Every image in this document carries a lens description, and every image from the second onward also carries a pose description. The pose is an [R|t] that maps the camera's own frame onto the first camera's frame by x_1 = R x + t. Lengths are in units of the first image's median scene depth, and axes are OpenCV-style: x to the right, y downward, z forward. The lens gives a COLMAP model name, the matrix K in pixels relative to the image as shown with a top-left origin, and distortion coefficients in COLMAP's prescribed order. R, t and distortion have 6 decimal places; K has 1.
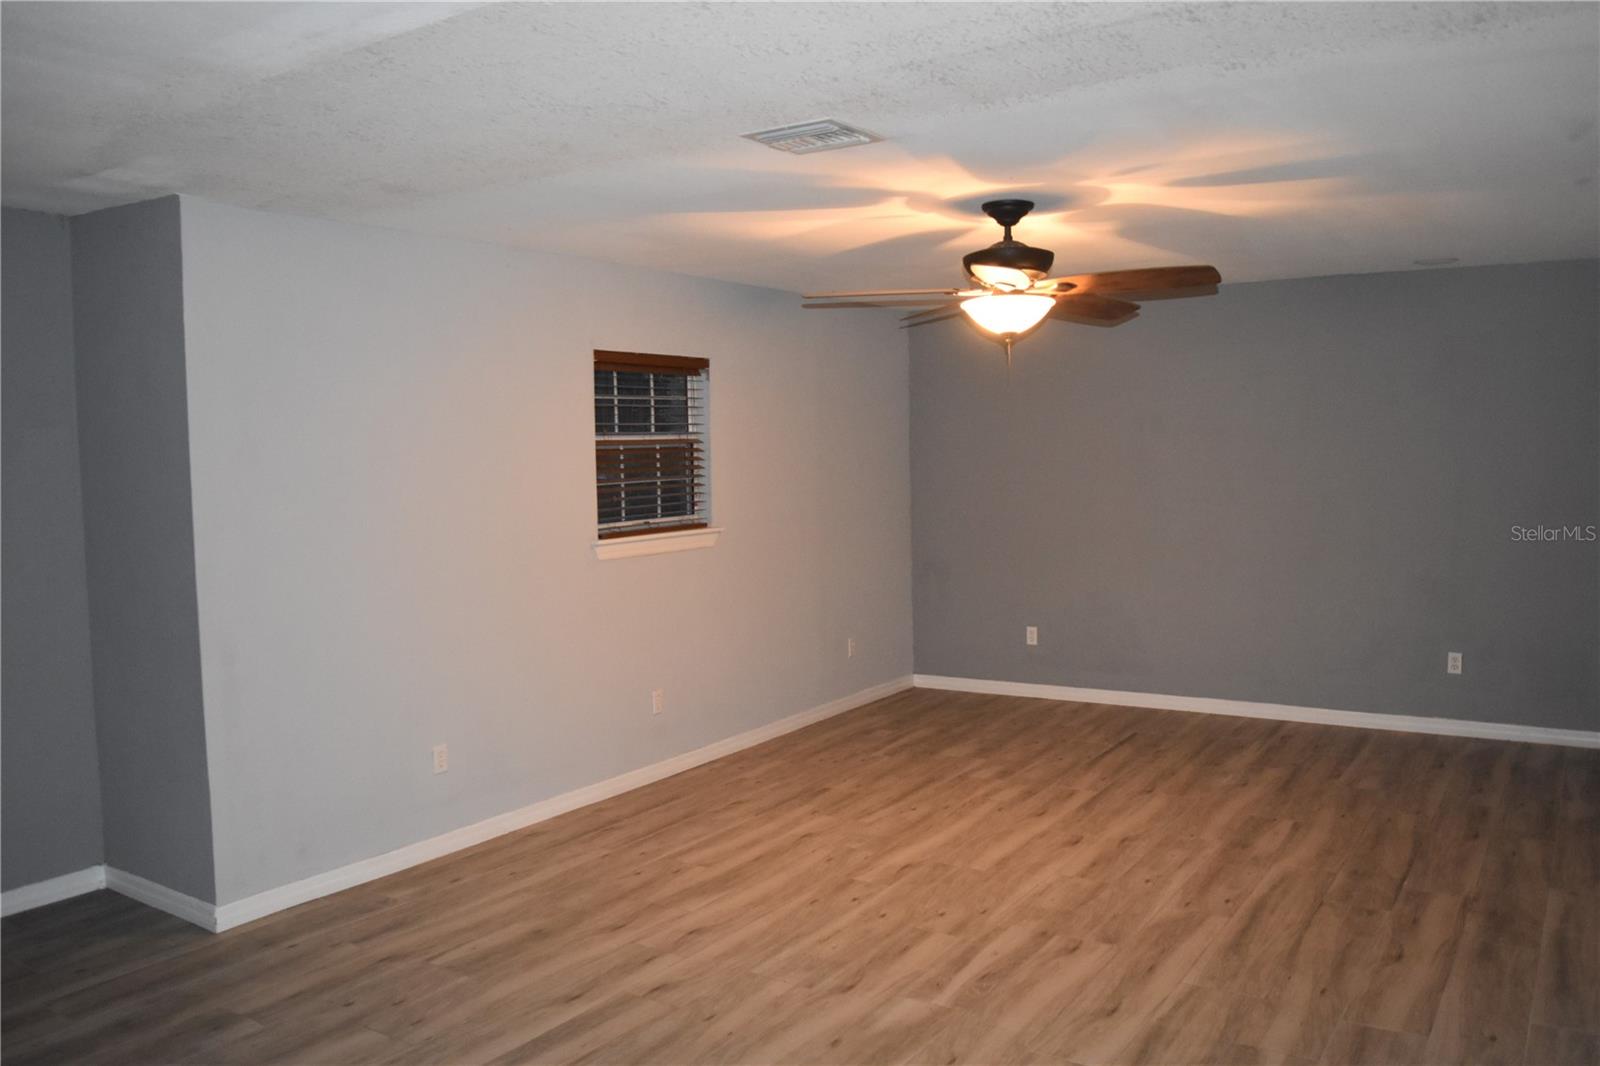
lens RADIAL K [[1255.7, 0, 803.5], [0, 1255.7, 528.4], [0, 0, 1]] dist [-0.092381, 0.018531]
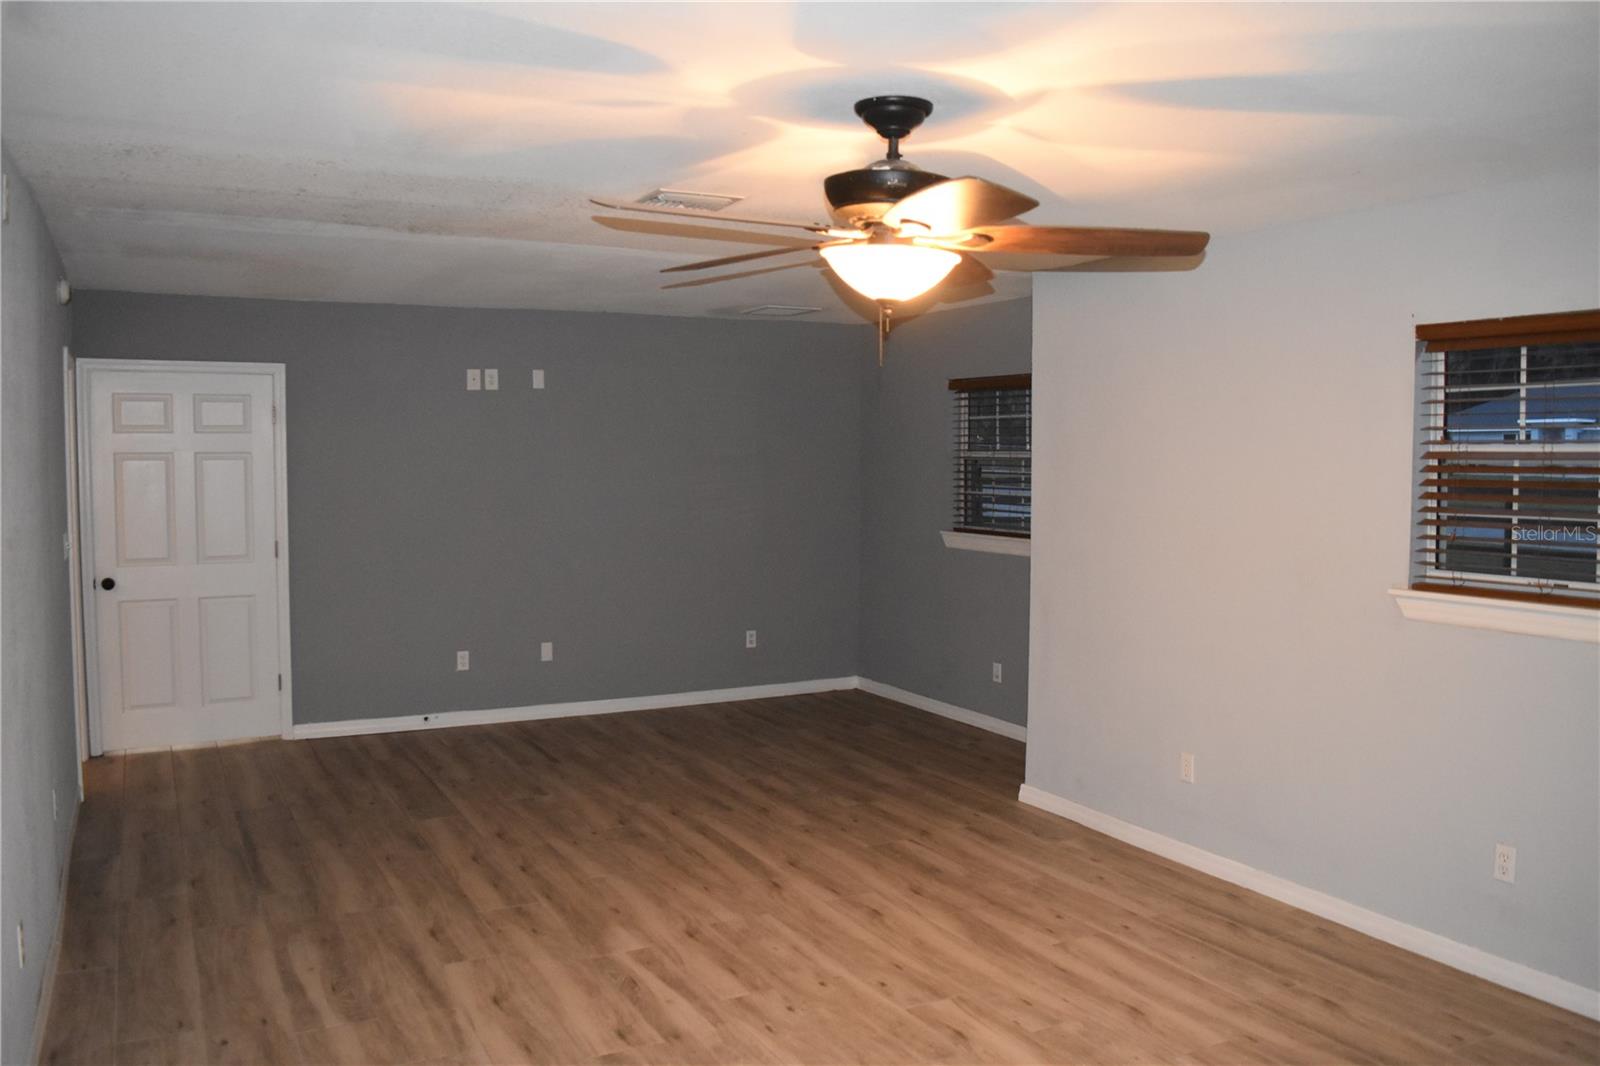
lens RADIAL K [[1255.7, 0, 803.5], [0, 1255.7, 528.4], [0, 0, 1]] dist [-0.092381, 0.018531]
pose [[-0.476765, 0.068236, -0.876378, 0.782282], [-0.052341, 0.993010, 0.105792, -0.103815], [0.877471, 0.096308, -0.469861, 1.290290]]
